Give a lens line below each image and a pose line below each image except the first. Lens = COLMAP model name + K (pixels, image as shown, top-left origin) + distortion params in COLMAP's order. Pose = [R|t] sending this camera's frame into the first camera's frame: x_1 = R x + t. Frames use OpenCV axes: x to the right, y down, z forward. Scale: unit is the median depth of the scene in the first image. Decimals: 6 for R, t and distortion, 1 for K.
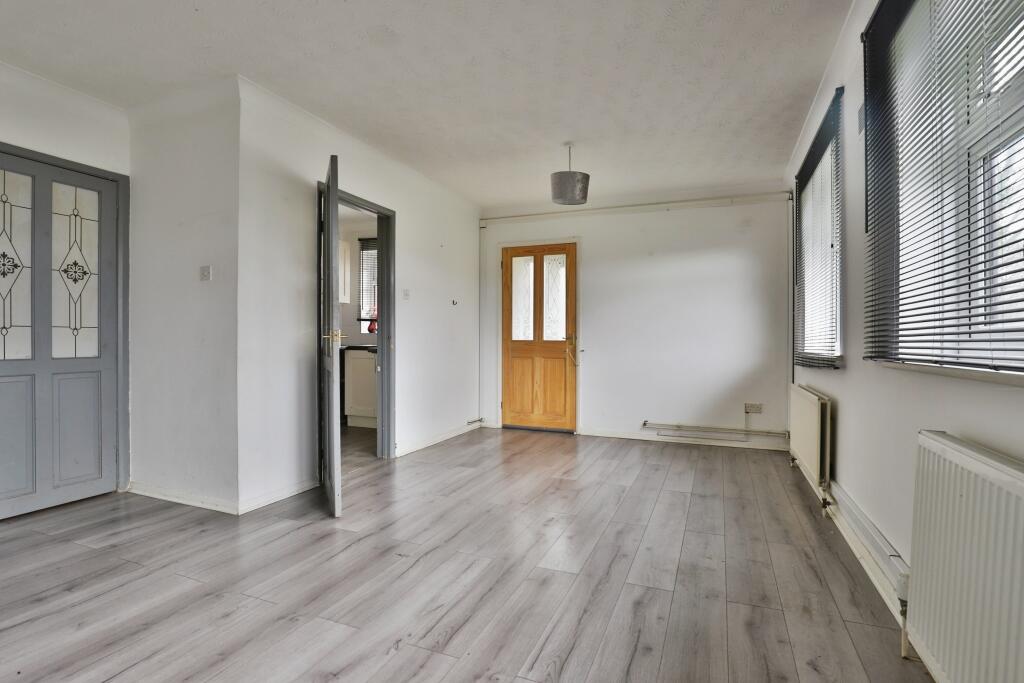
lens RADIAL K [[499.4, 0, 514.9], [0, 499.4, 362.7], [0, 0, 1]] dist [-0.038316, -0.000230]
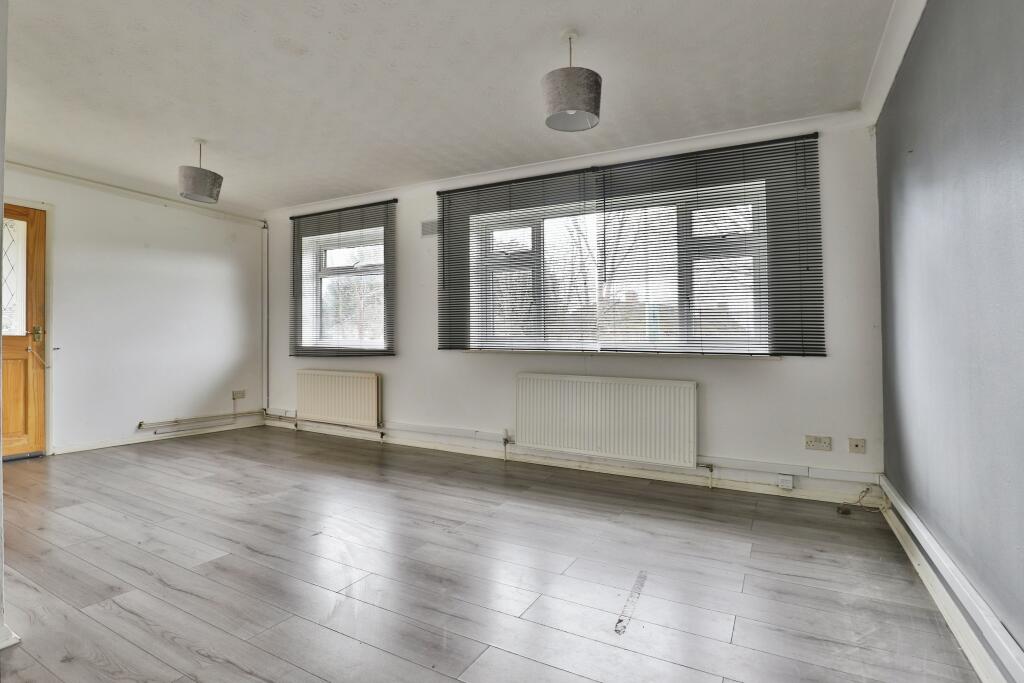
lens RADIAL K [[507.7, 0, 513.0], [0, 507.7, 346.8], [0, 0, 1]] dist [-0.031378, 0.007044]
pose [[0.108875, -0.013175, 0.993968, -1.129393], [0.030439, 0.999487, 0.009914, -0.024506], [-0.993589, 0.029175, 0.109220, 0.373387]]
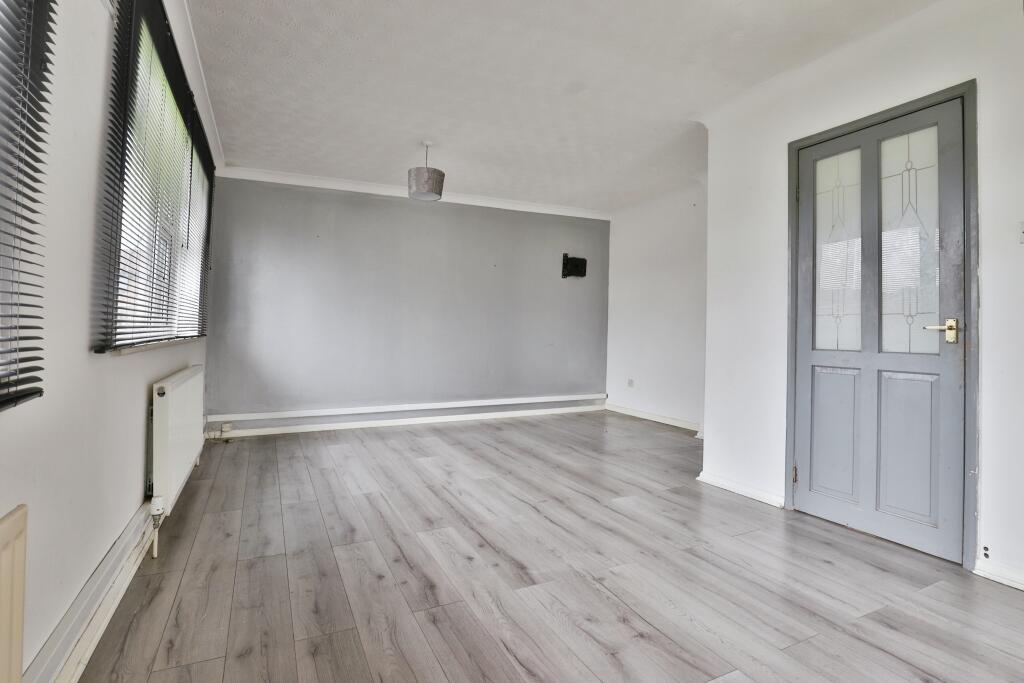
lens RADIAL K [[508.1, 0, 499.1], [0, 508.1, 329.8], [0, 0, 1]] dist [-0.041690, 0.000379]
pose [[-0.682714, -0.009268, -0.730627, 0.687169], [-0.041821, 0.998776, 0.026409, -0.065083], [0.729488, 0.048585, -0.682266, 1.546681]]
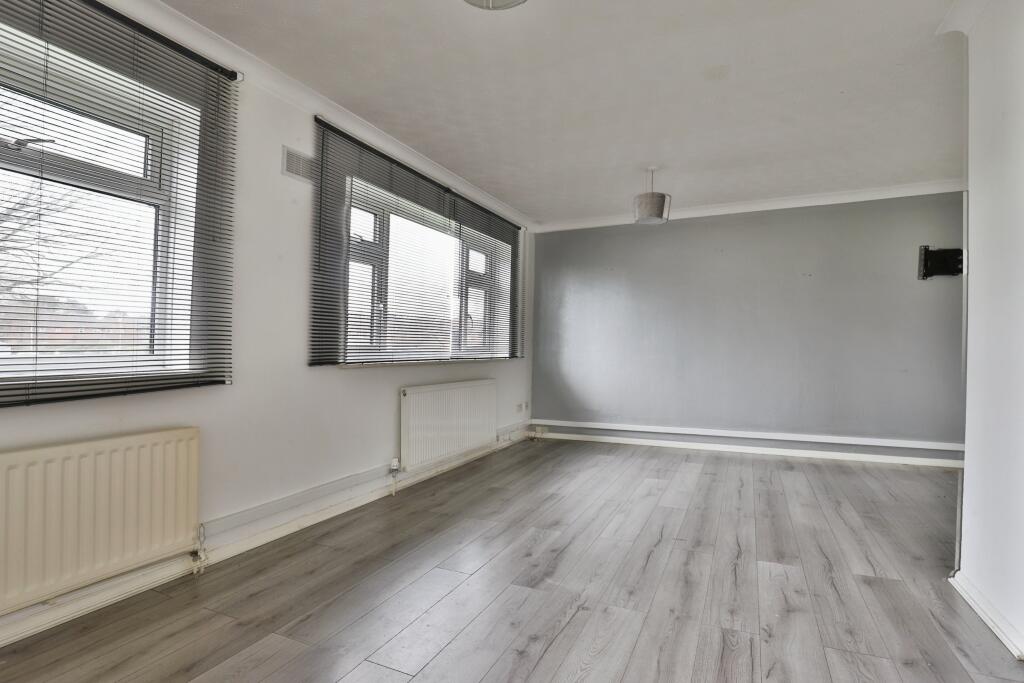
lens RADIAL K [[507.7, 0, 513.0], [0, 507.7, 346.8], [0, 0, 1]] dist [-0.031378, 0.007044]
pose [[-0.999012, -0.004376, 0.044228, 0.095318], [-0.002612, 0.999201, 0.039872, -0.092210], [-0.044367, 0.039717, -0.998225, 1.895842]]
